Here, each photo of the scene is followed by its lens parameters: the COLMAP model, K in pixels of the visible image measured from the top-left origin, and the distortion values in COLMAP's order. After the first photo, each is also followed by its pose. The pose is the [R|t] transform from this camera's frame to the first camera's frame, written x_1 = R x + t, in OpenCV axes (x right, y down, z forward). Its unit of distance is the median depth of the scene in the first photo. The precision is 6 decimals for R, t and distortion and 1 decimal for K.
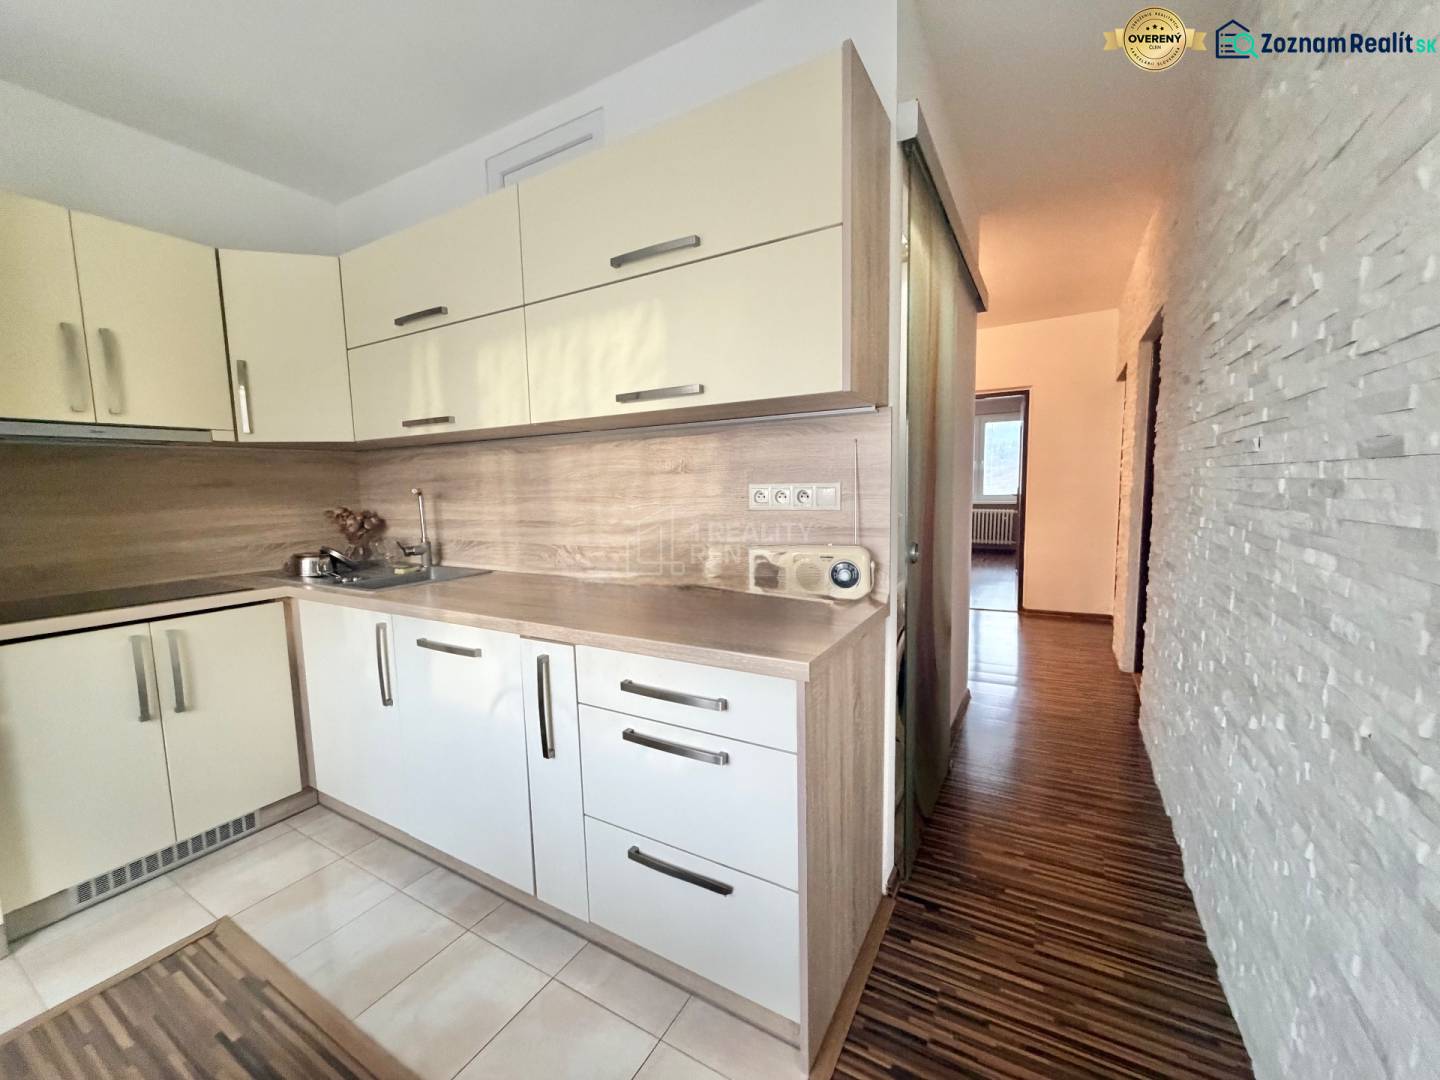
lens RADIAL K [[577.8, 0, 719.0], [0, 577.8, 541.3], [0, 0, 1]] dist [0.000140, 0.000044]
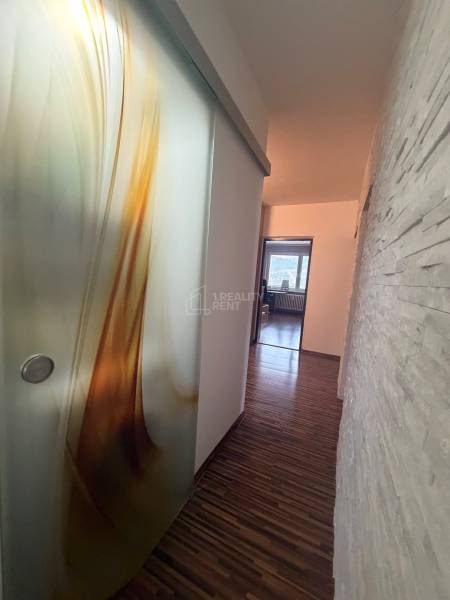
lens RADIAL K [[240.7, 0, 225.4], [0, 240.7, 301.9], [0, 0, 1]] dist [0.000140, 0.000044]
pose [[0.992509, 0.079156, 0.093065, 0.325803], [-0.080350, 0.996725, 0.009142, -0.058961], [-0.092037, -0.016551, 0.995618, 0.375060]]
